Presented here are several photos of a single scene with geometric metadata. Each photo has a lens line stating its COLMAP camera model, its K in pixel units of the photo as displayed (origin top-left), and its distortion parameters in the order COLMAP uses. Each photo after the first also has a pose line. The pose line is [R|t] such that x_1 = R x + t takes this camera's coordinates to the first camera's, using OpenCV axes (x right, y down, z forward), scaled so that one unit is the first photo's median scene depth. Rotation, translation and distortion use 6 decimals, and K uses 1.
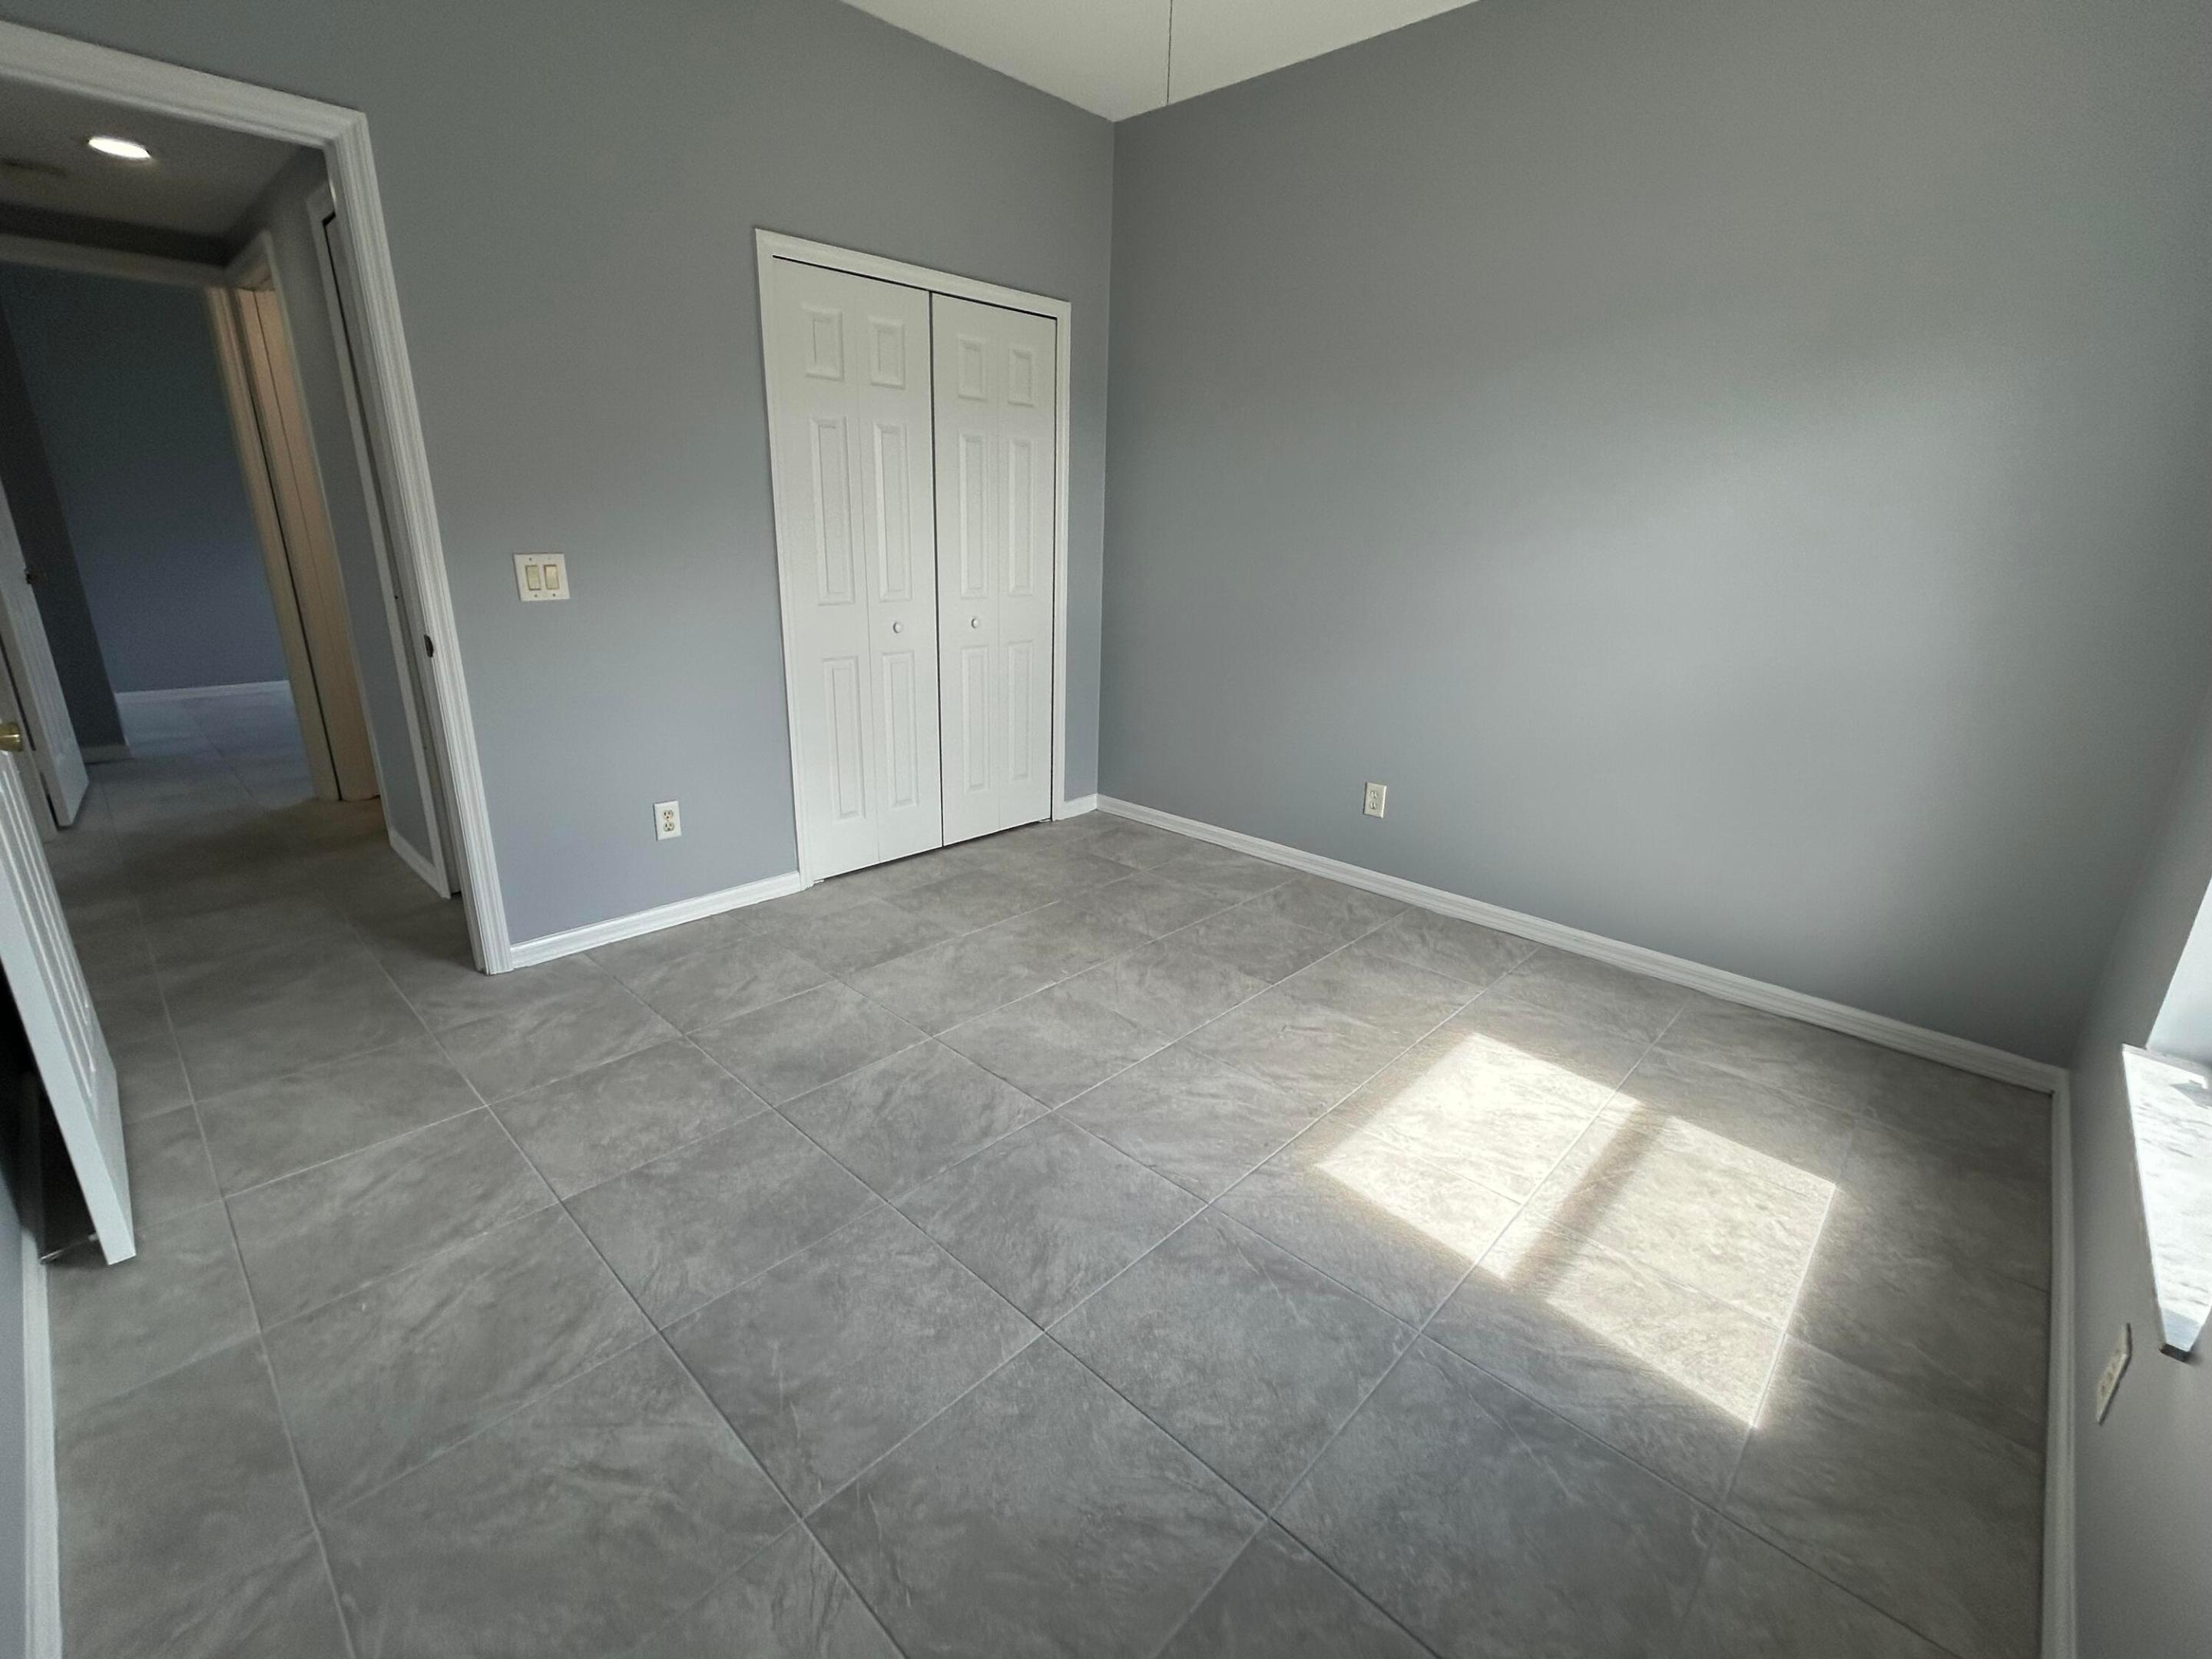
lens RADIAL K [[974.4, 0, 1106.0], [0, 974.4, 829.5], [0, 0, 1]] dist [-0.009642, 0.008522]
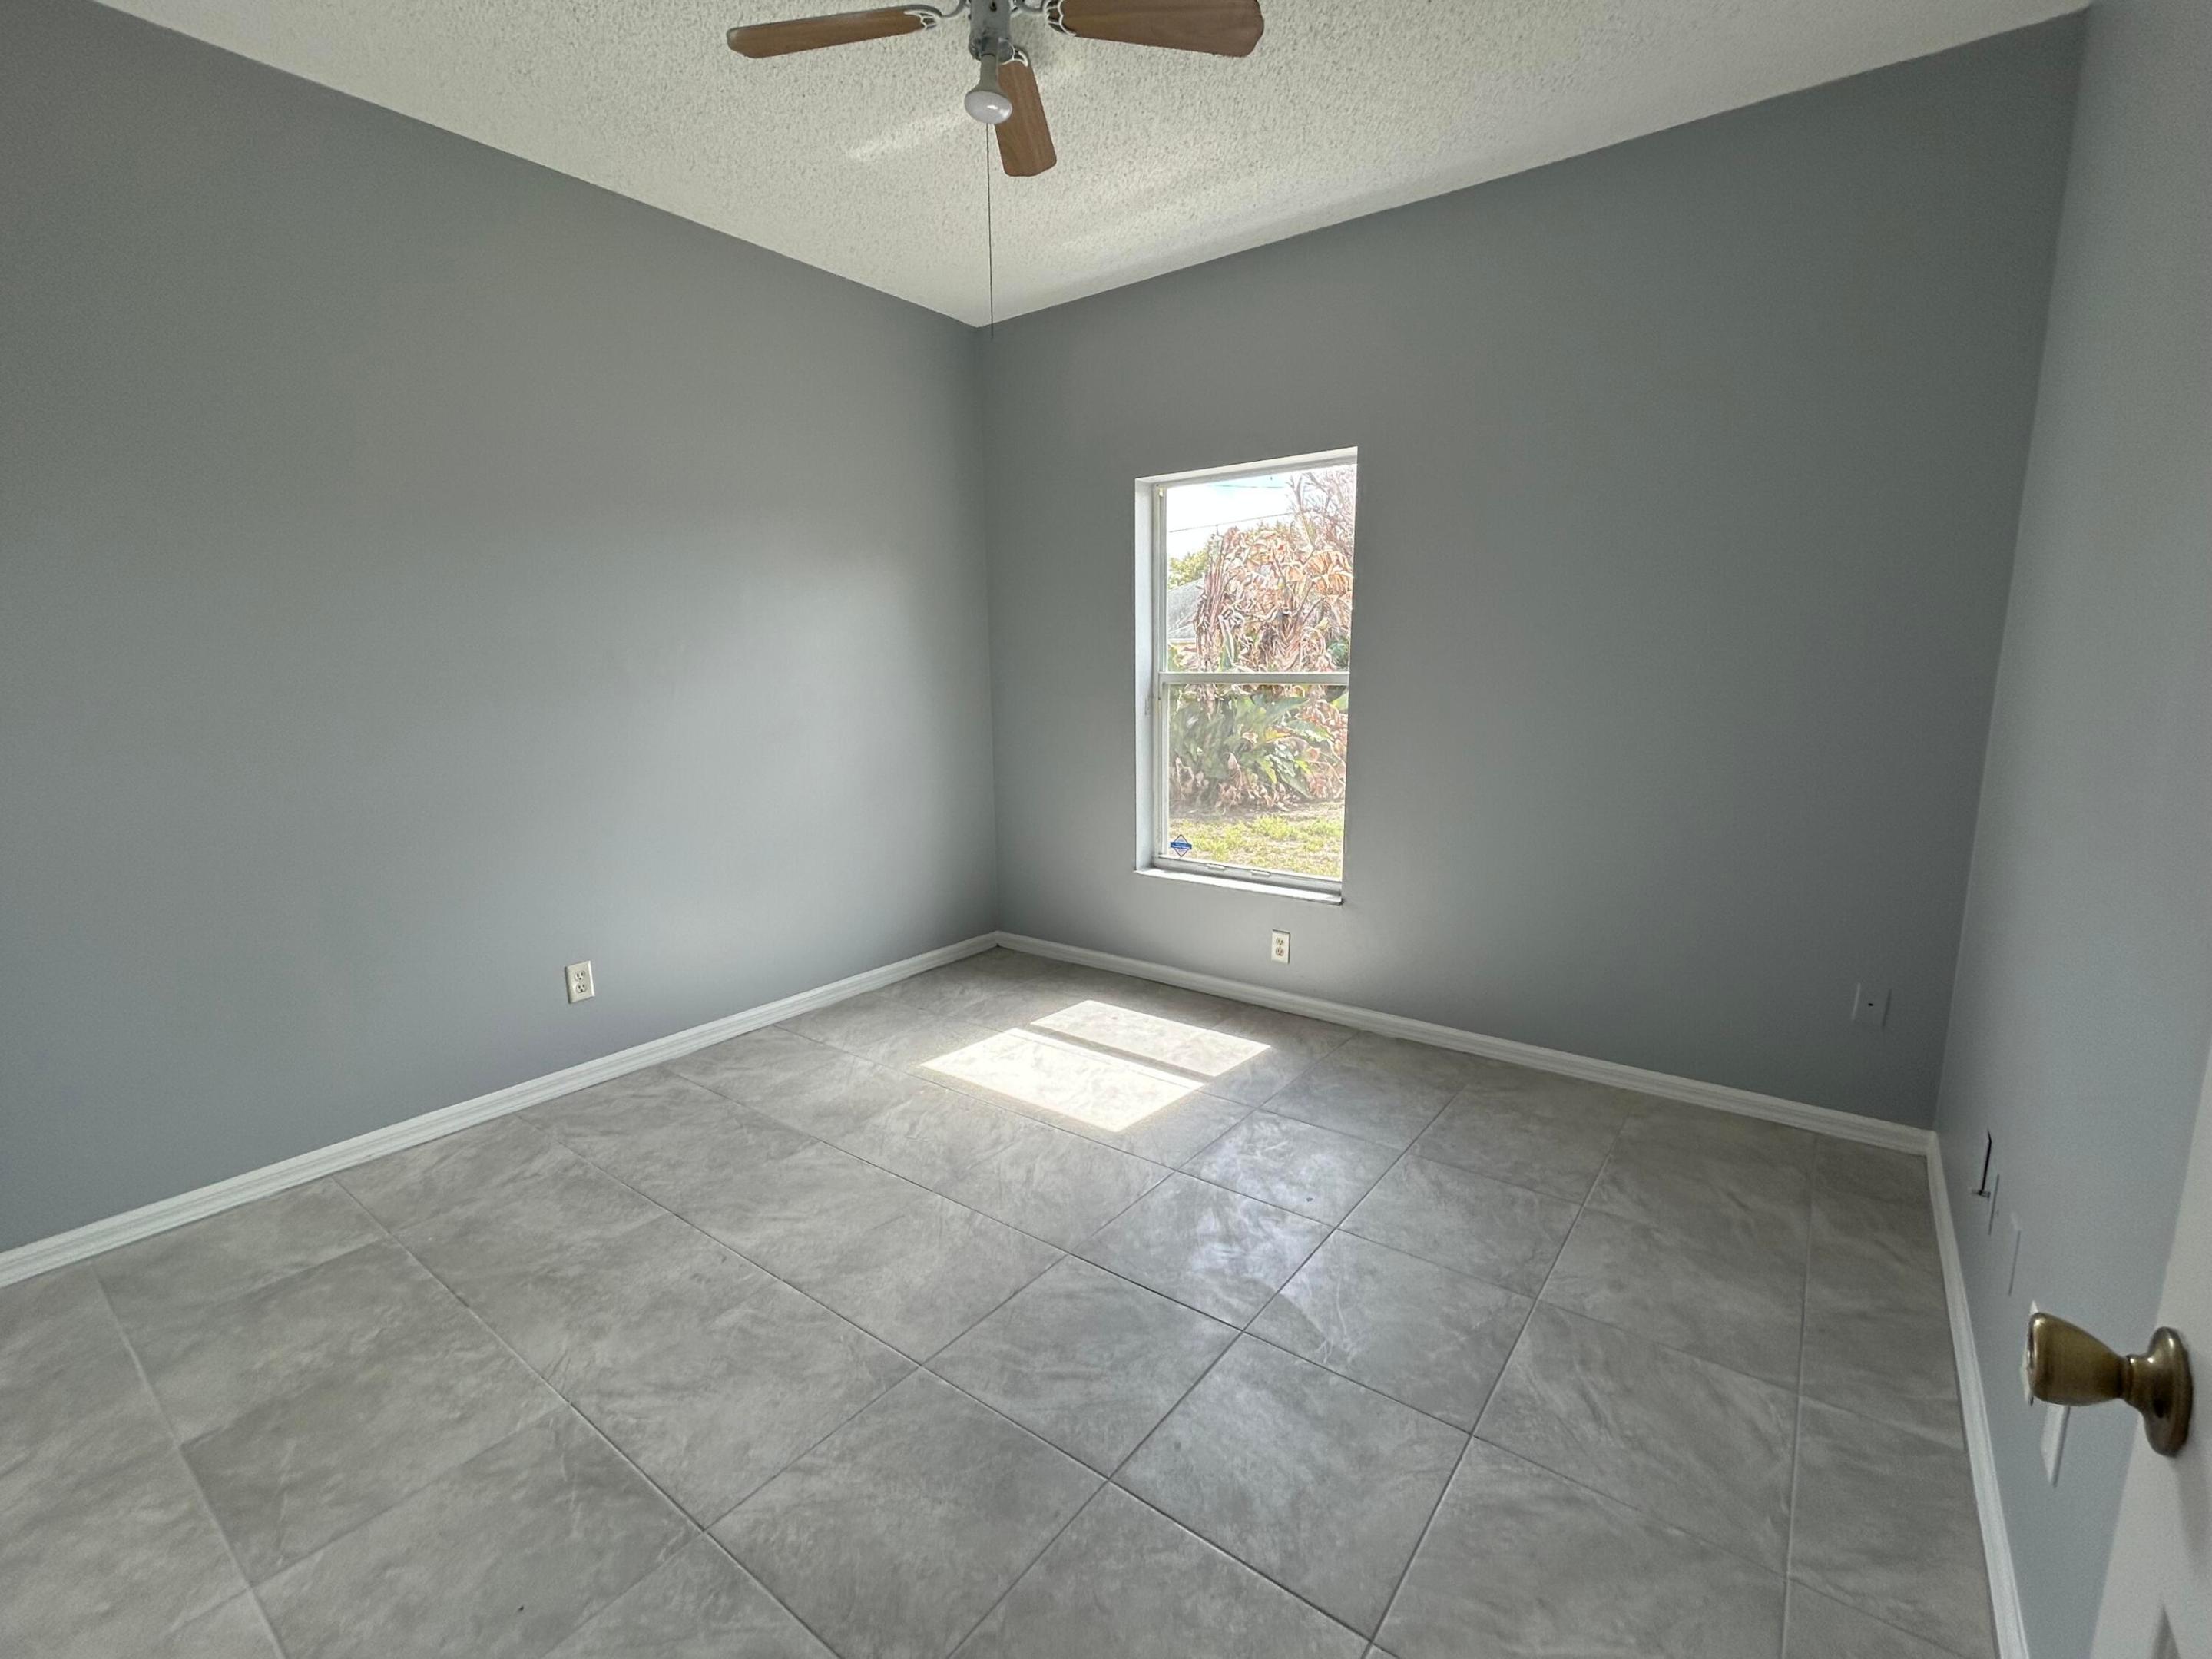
lens RADIAL K [[974.4, 0, 1106.0], [0, 974.4, 829.5], [0, 0, 1]] dist [-0.009642, 0.008522]
pose [[-0.113100, -0.196973, 0.973864, -0.824304], [0.309482, 0.924409, 0.222912, -0.282432], [-0.944155, 0.326605, -0.043591, 0.756608]]
